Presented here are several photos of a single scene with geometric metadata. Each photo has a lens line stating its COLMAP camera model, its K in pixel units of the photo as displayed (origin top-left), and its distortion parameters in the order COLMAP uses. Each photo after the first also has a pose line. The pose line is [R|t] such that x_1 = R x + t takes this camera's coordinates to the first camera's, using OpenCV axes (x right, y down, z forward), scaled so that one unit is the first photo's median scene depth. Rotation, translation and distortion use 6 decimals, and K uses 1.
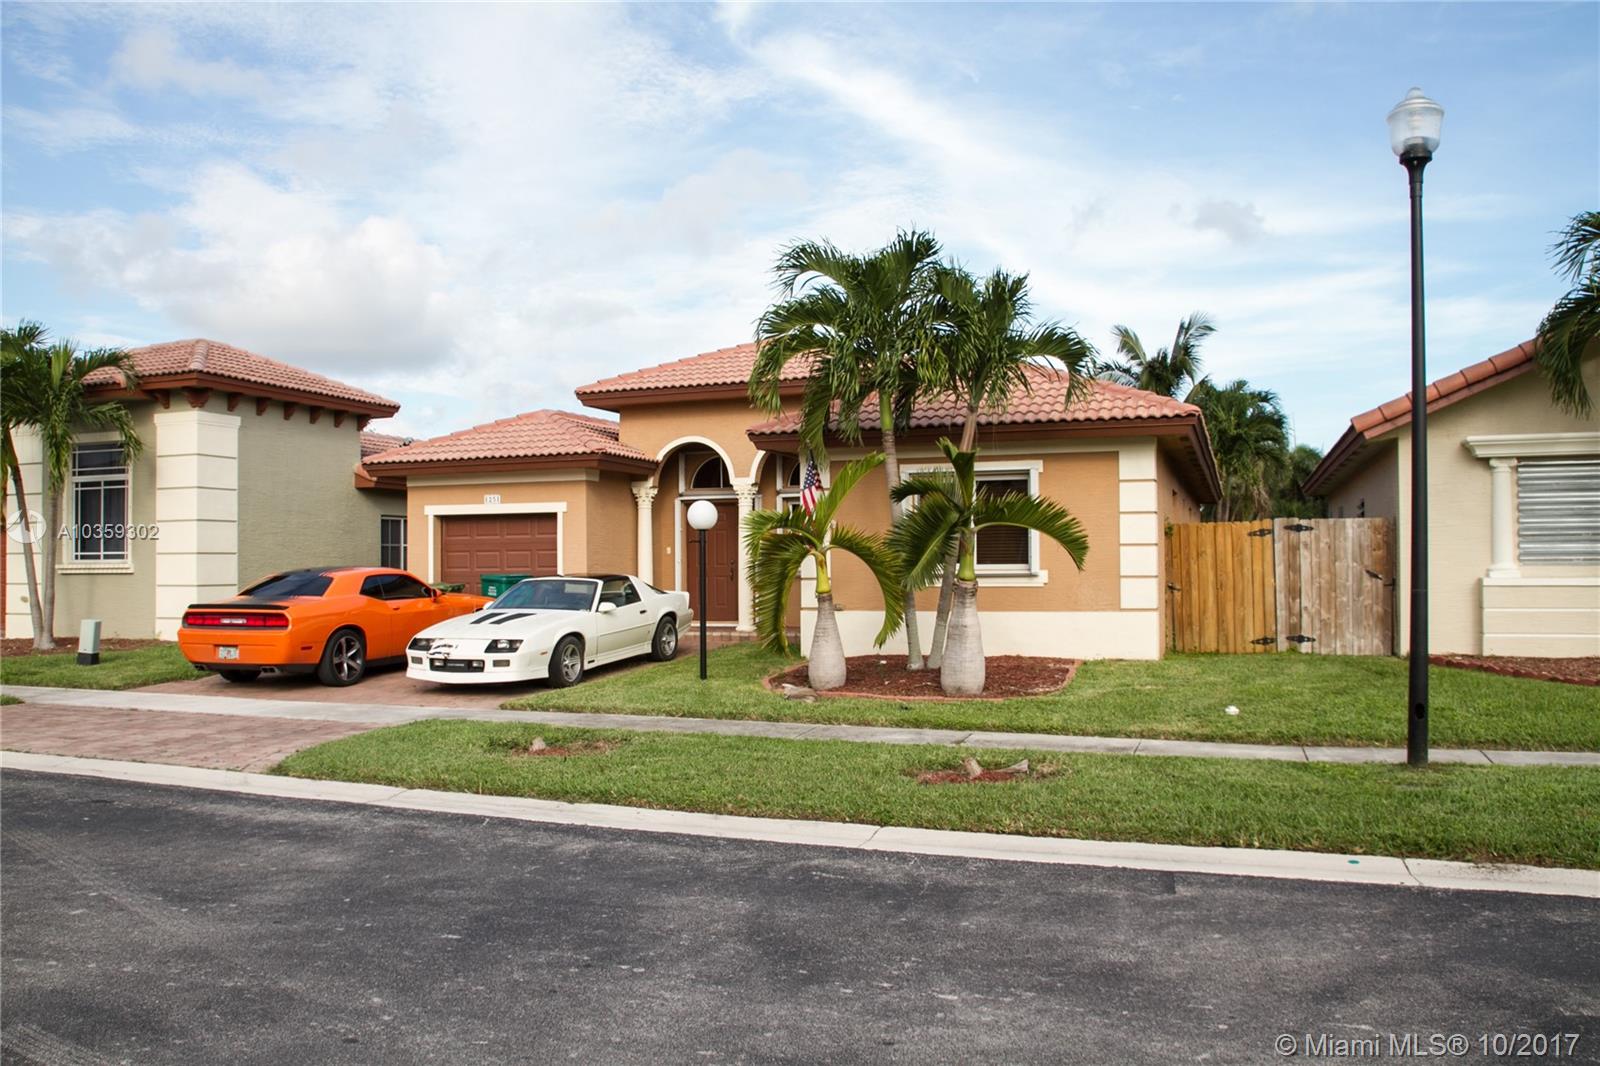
lens RADIAL K [[1260.5, 0, 793.1], [0, 1260.5, 563.5], [0, 0, 1]] dist [-0.138356, 0.102079]
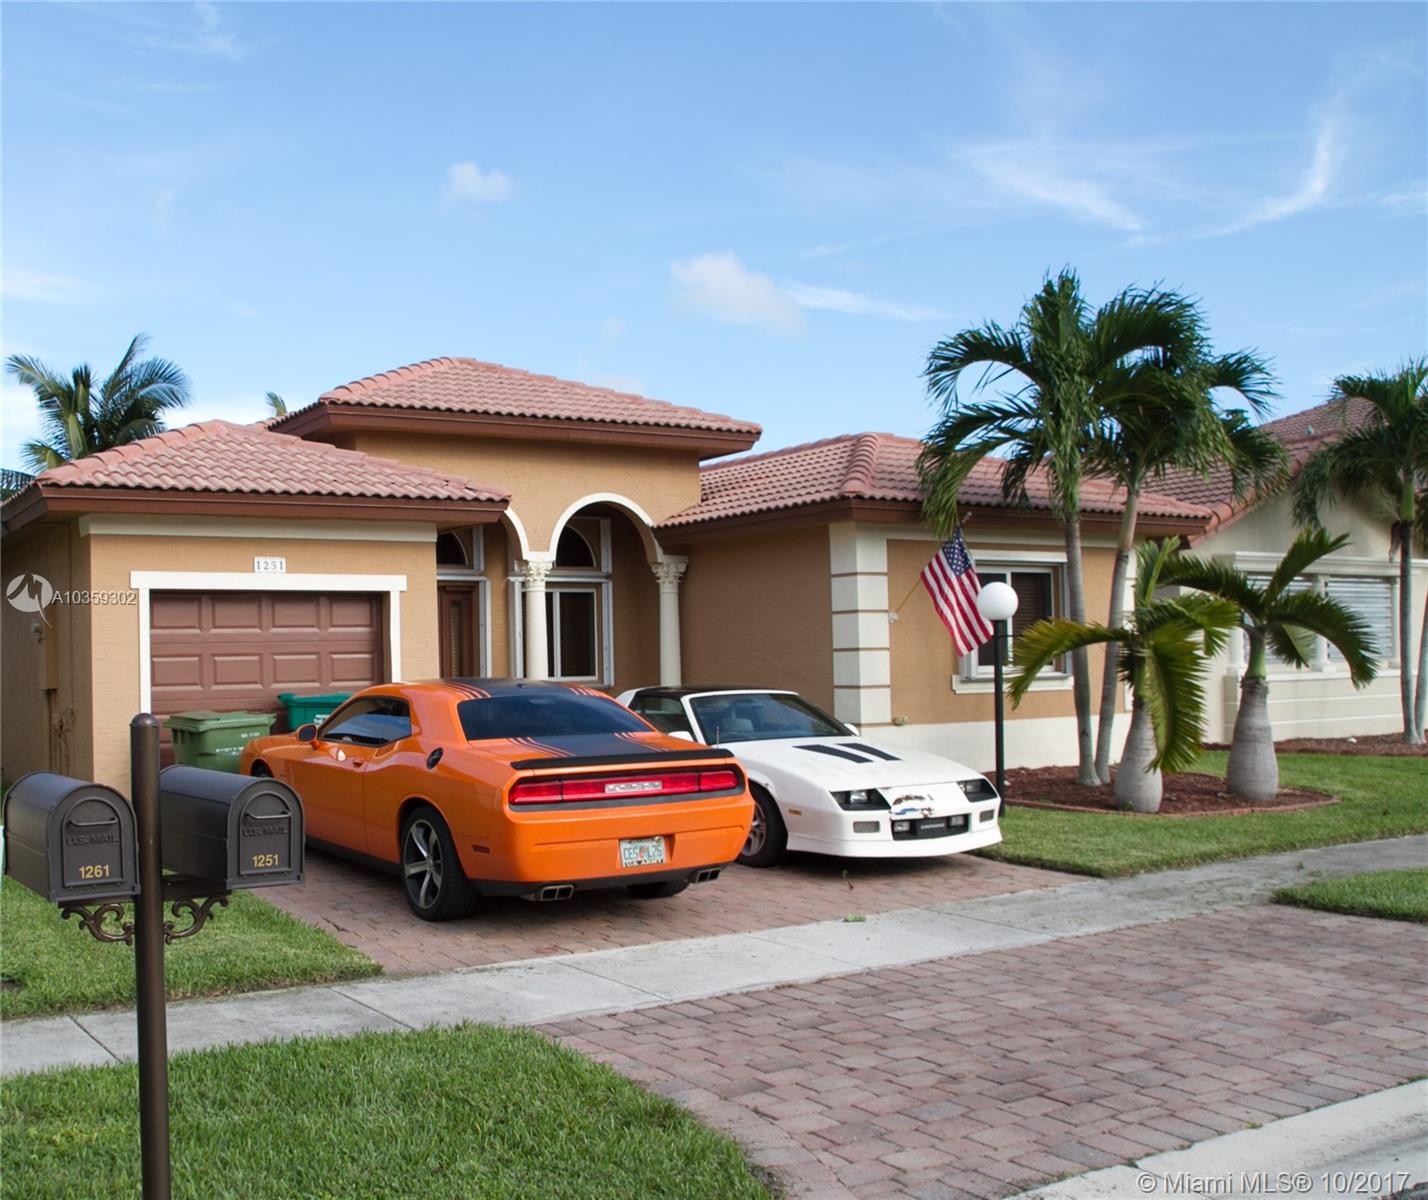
lens RADIAL K [[1485.1, 0, 714.0], [0, 1485.1, 600.0], [0, 0, 1]] dist [-0.002617, -0.000938]
pose [[0.584786, 0.030976, 0.810596, -0.677729], [0.016038, 0.998634, -0.049731, 0.001340], [-0.811029, 0.042082, 0.583490, 0.456045]]
